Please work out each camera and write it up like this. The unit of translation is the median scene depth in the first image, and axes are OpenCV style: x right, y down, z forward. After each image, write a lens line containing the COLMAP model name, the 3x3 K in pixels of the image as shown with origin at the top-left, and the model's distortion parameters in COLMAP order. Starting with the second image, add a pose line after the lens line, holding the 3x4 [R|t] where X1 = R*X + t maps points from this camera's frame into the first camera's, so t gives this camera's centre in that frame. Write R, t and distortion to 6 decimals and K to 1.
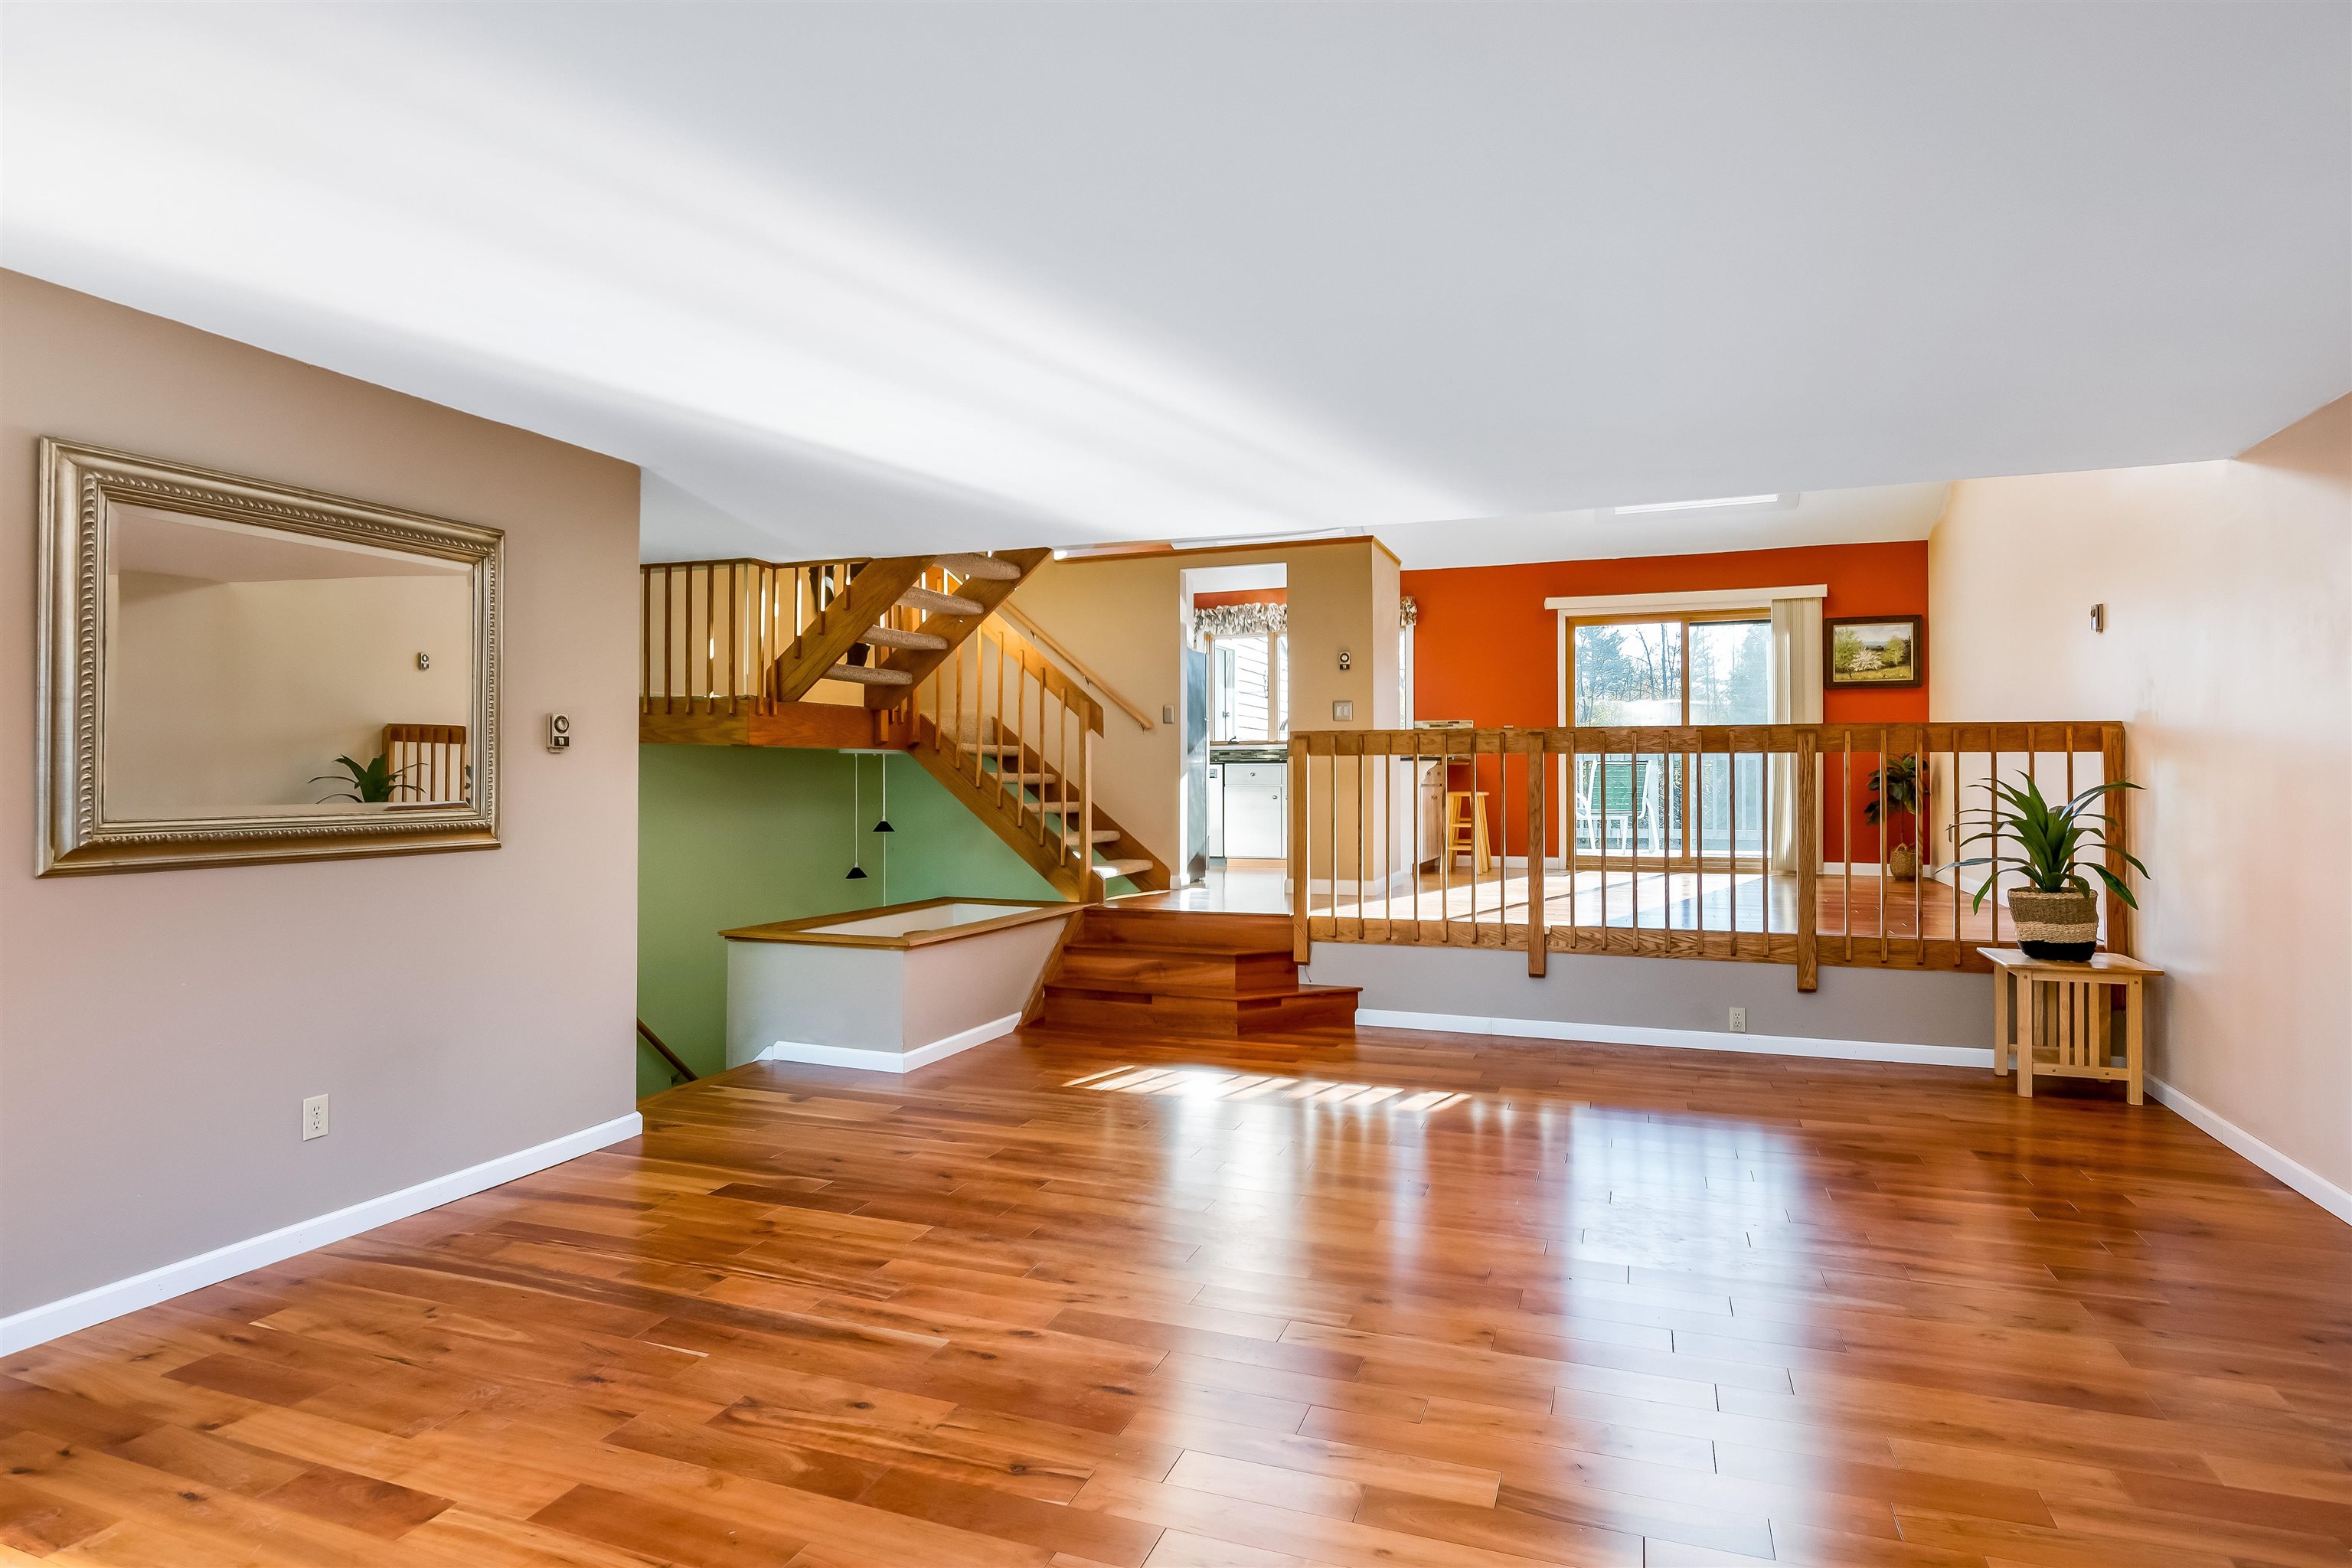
lens RADIAL K [[1283.8, 0, 1161.7], [0, 1283.8, 788.6], [0, 0, 1]] dist [-0.000900, -0.009320]
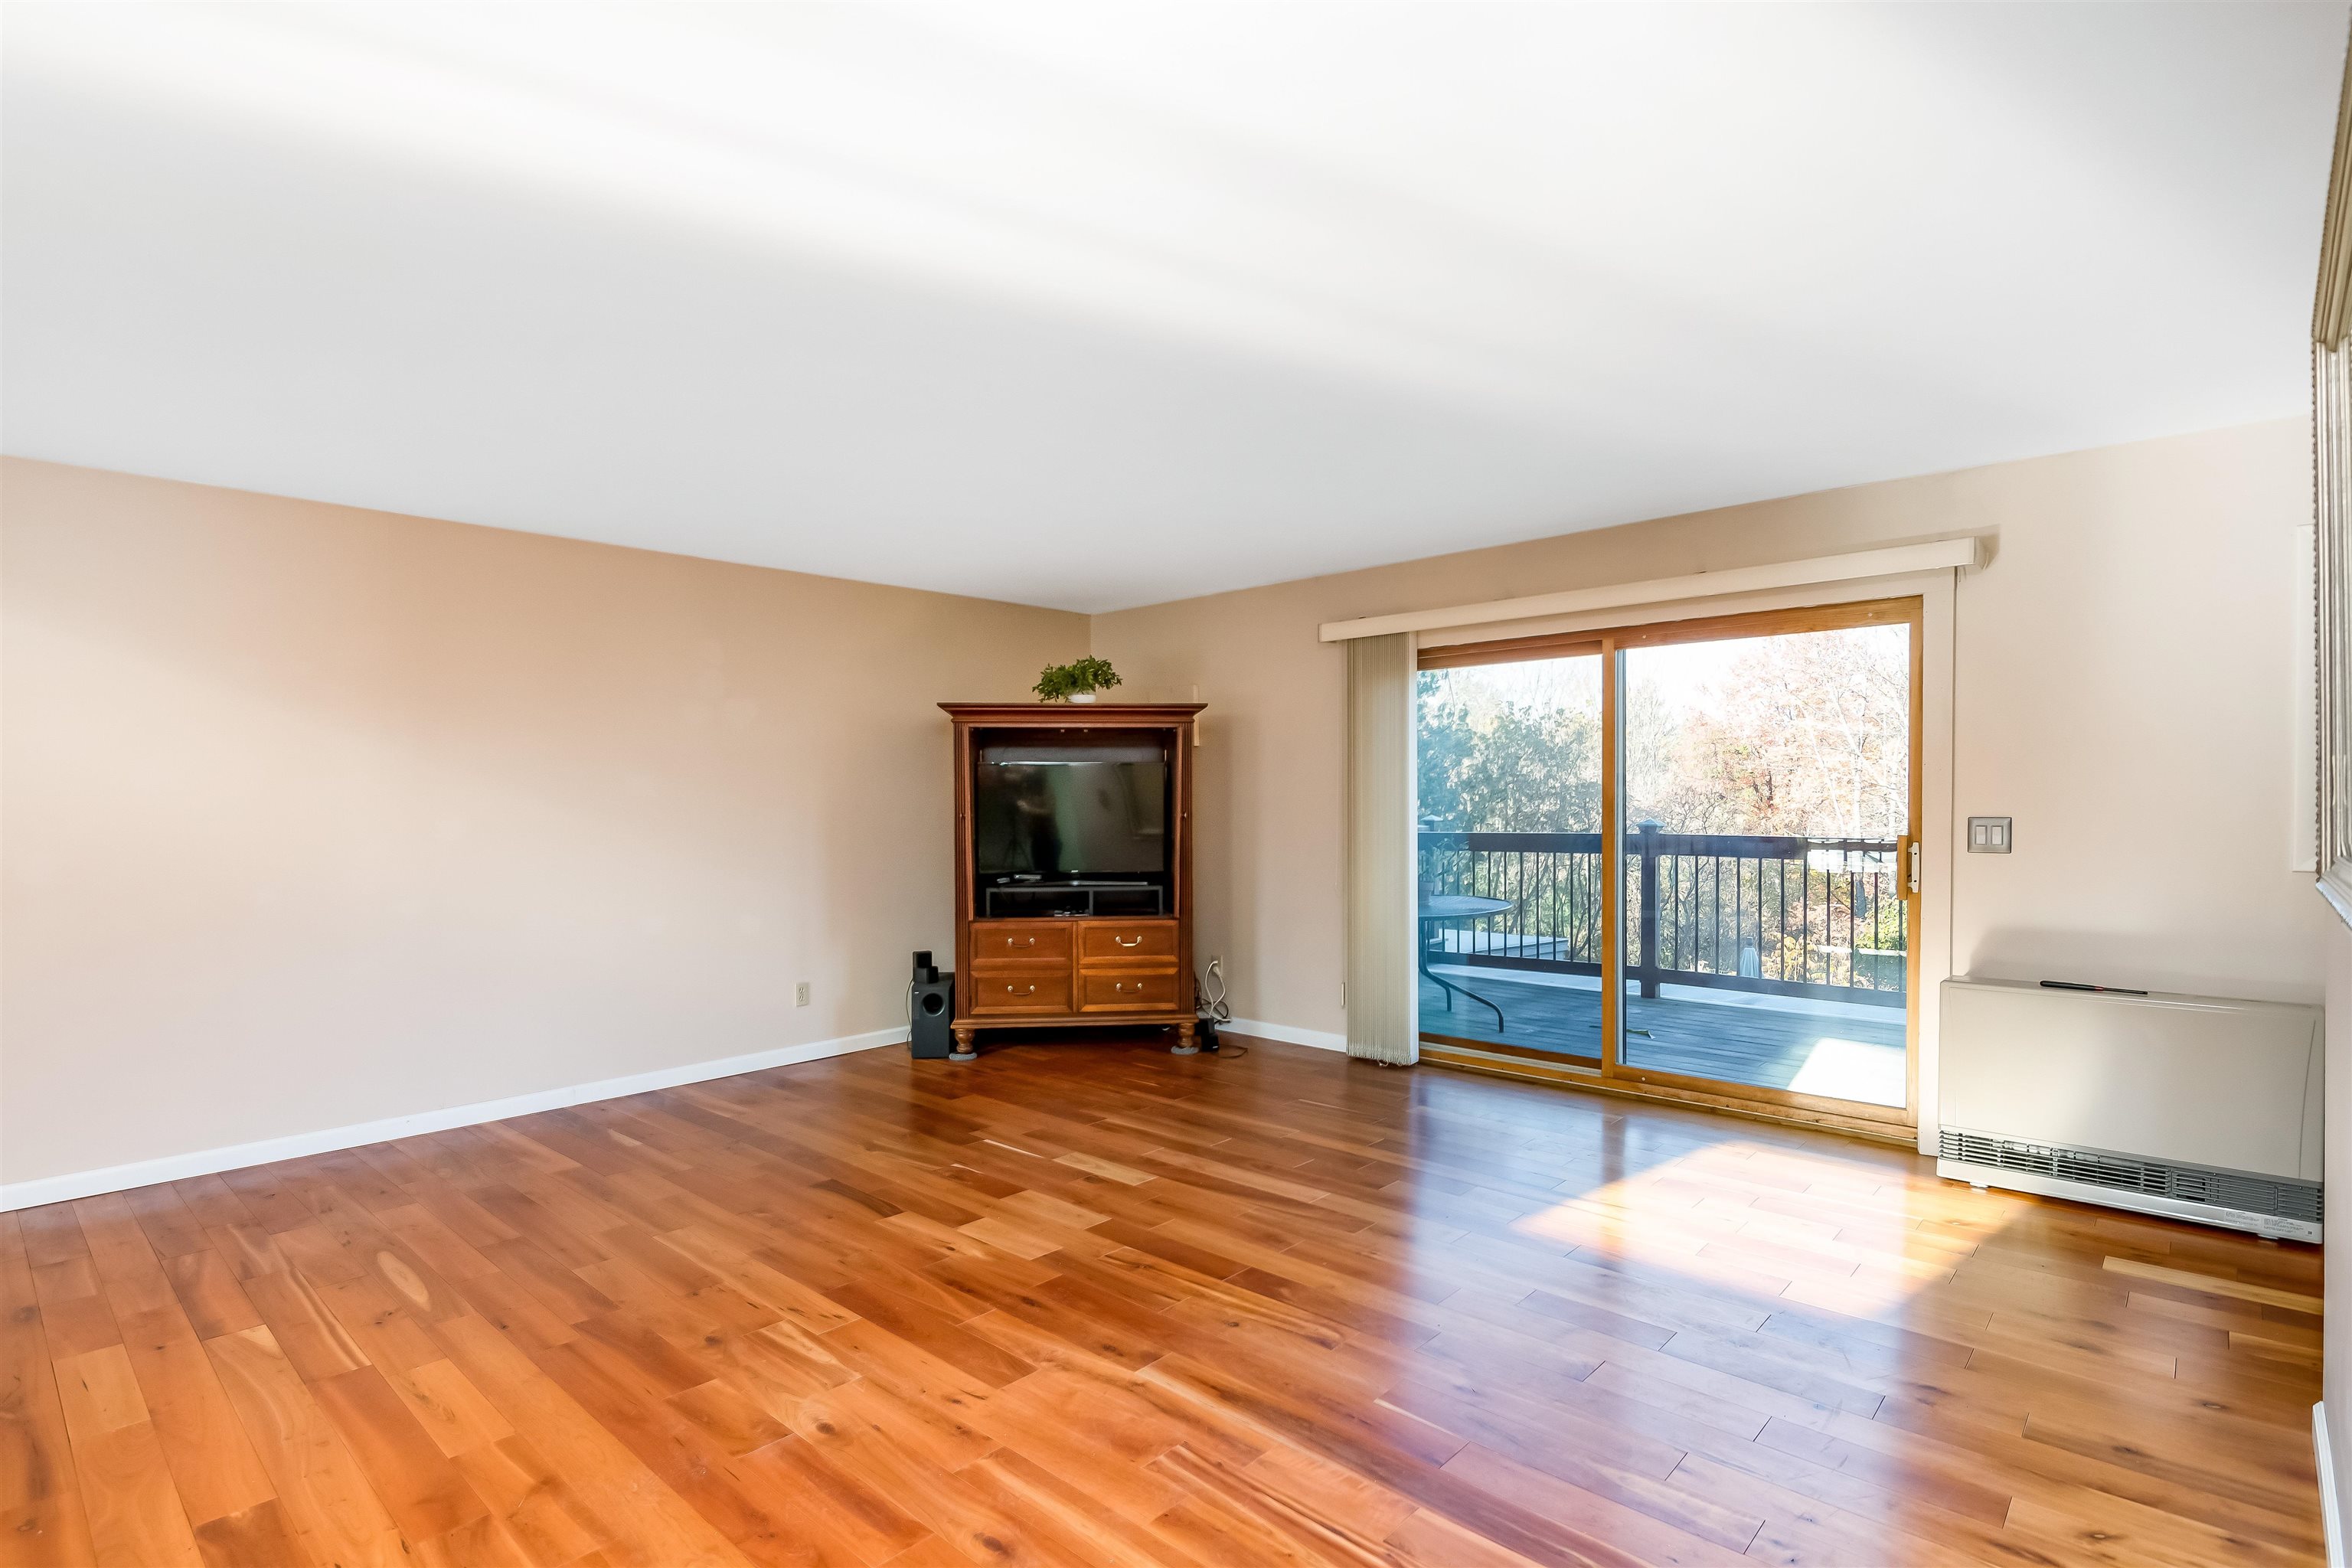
lens RADIAL K [[1133.1, 0, 1179.4], [0, 1133.1, 799.0], [0, 0, 1]] dist [-0.000071, -0.010958]
pose [[-0.933364, 0.008070, 0.358841, -0.238381], [0.009081, 0.999958, 0.001131, -0.004528], [-0.358817, 0.004314, -0.933398, 0.836741]]
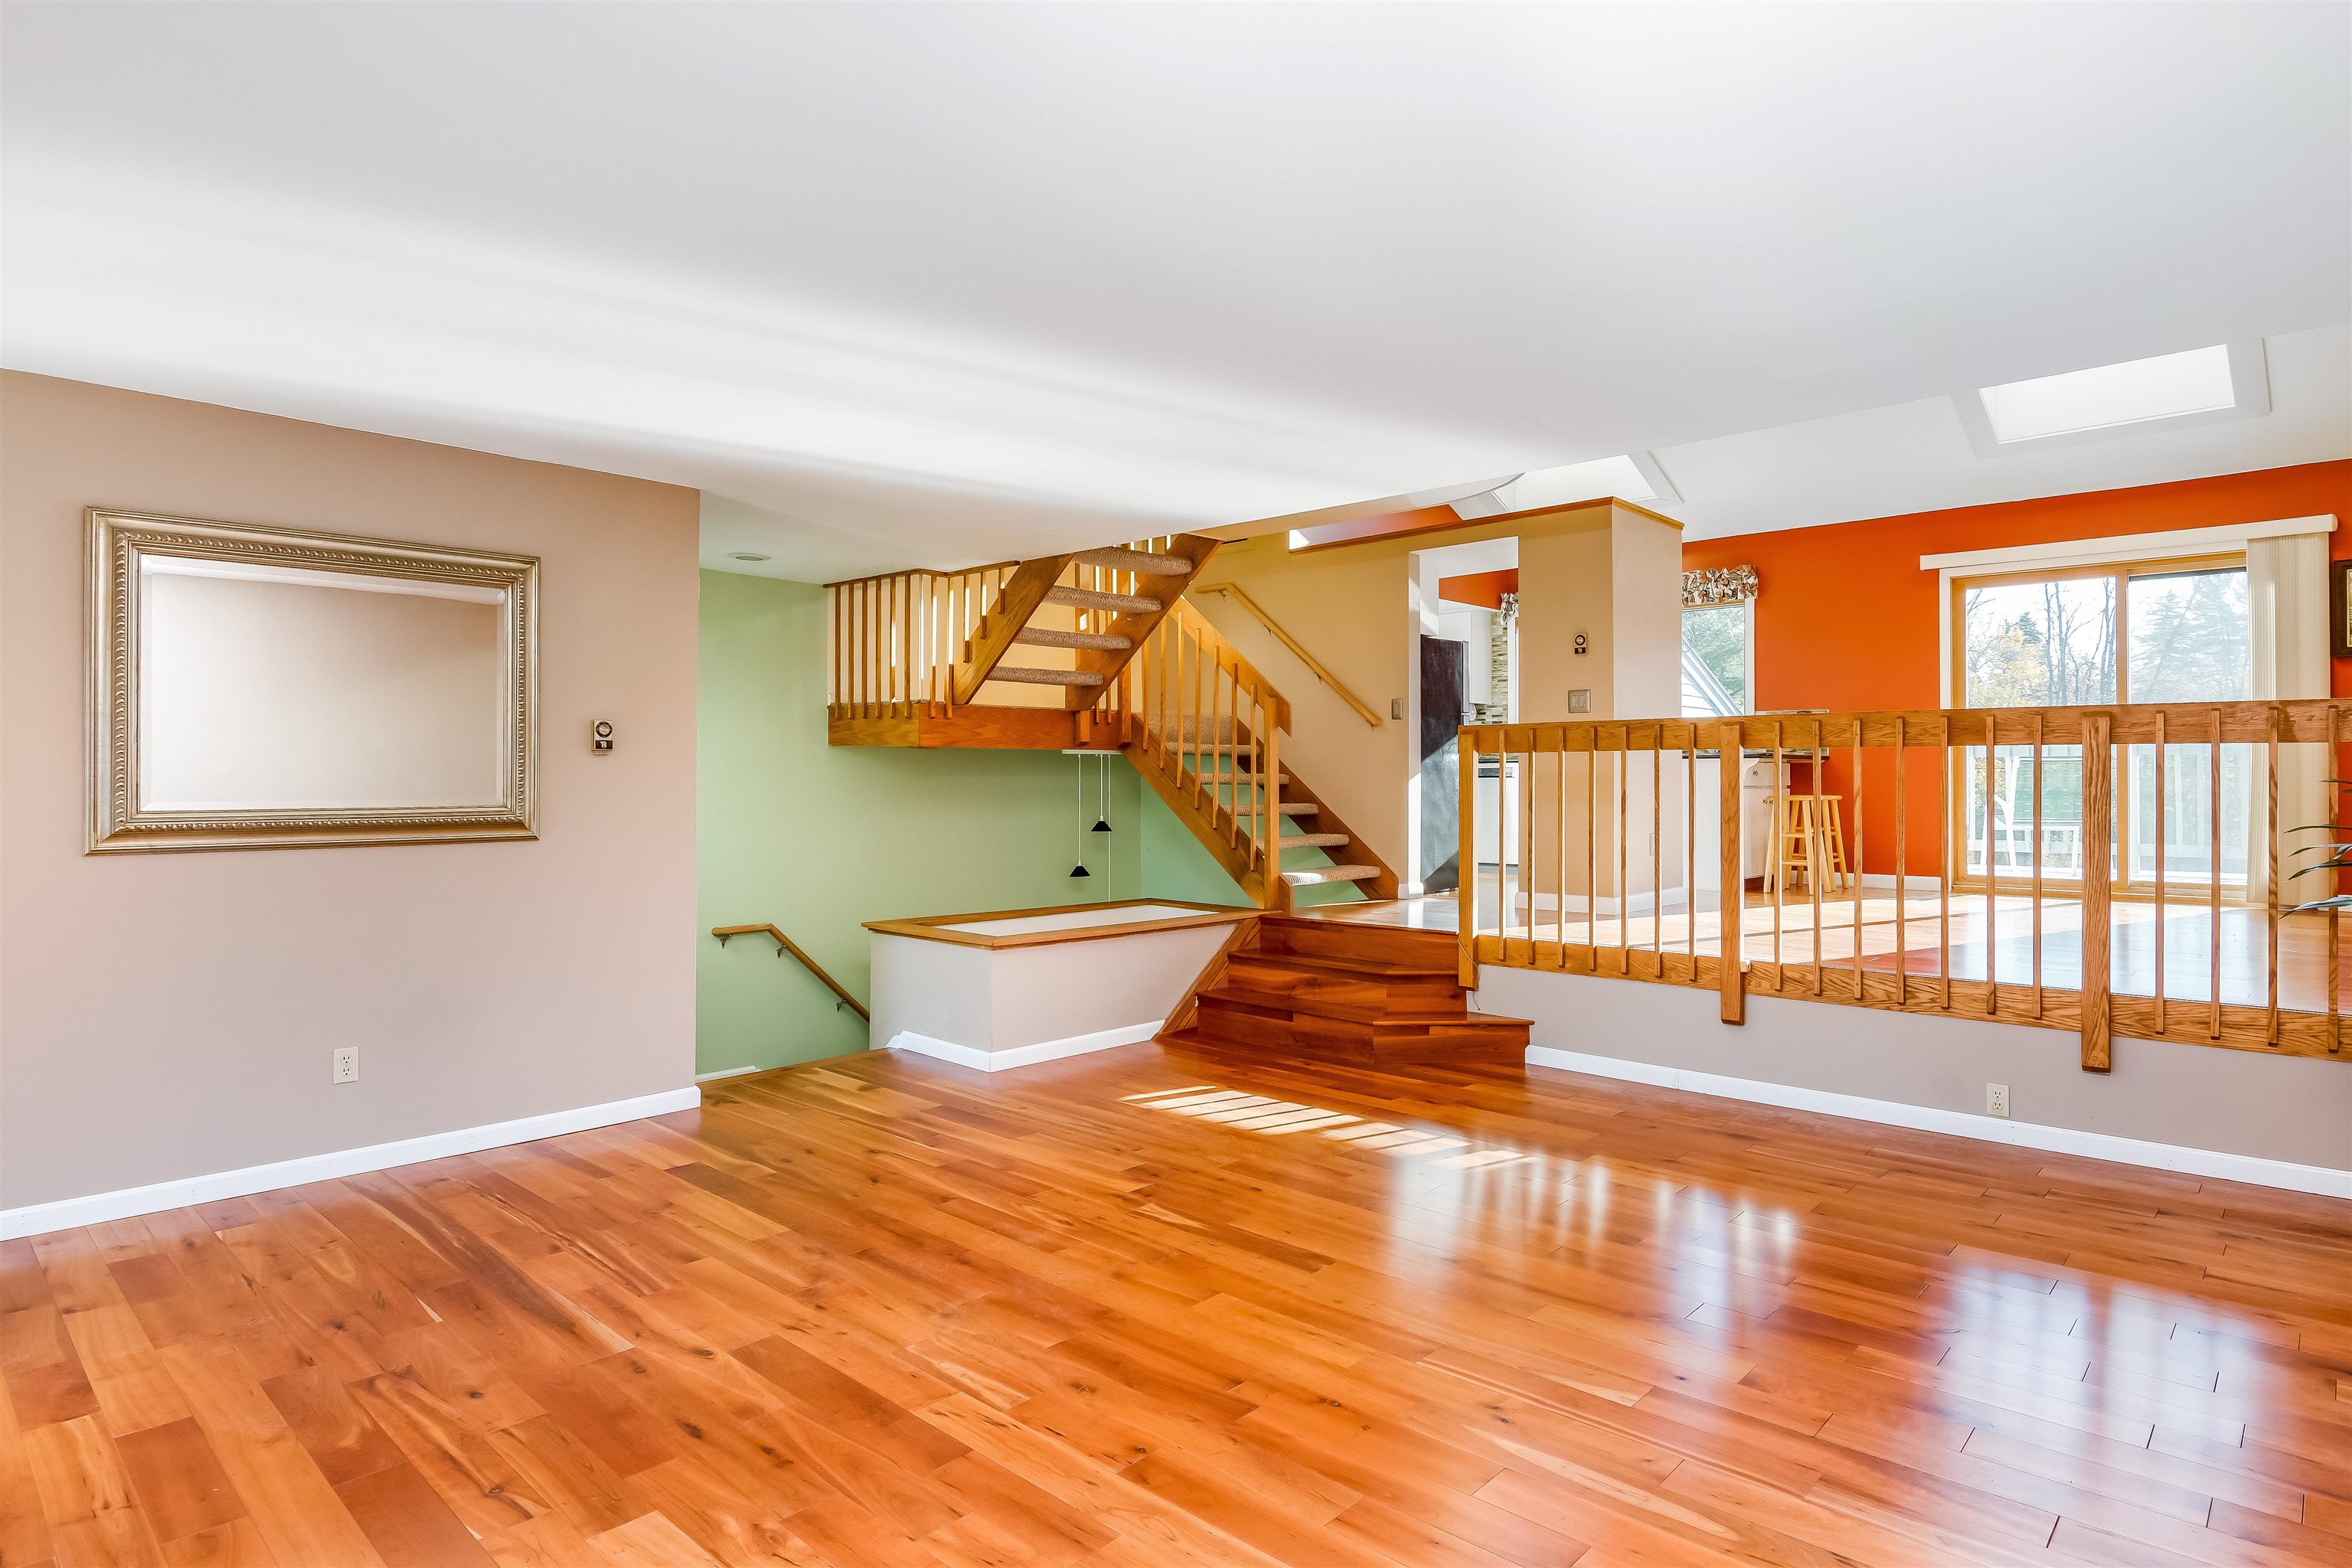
lens RADIAL K [[1283.8, 0, 1164.3], [0, 1283.8, 777.7], [0, 0, 1]] dist [-0.000900, -0.009320]
pose [[0.922638, 0.000556, -0.385666, 0.275503], [-0.003837, 0.999963, -0.007738, -0.000825], [0.385647, 0.008619, 0.922606, 0.113366]]
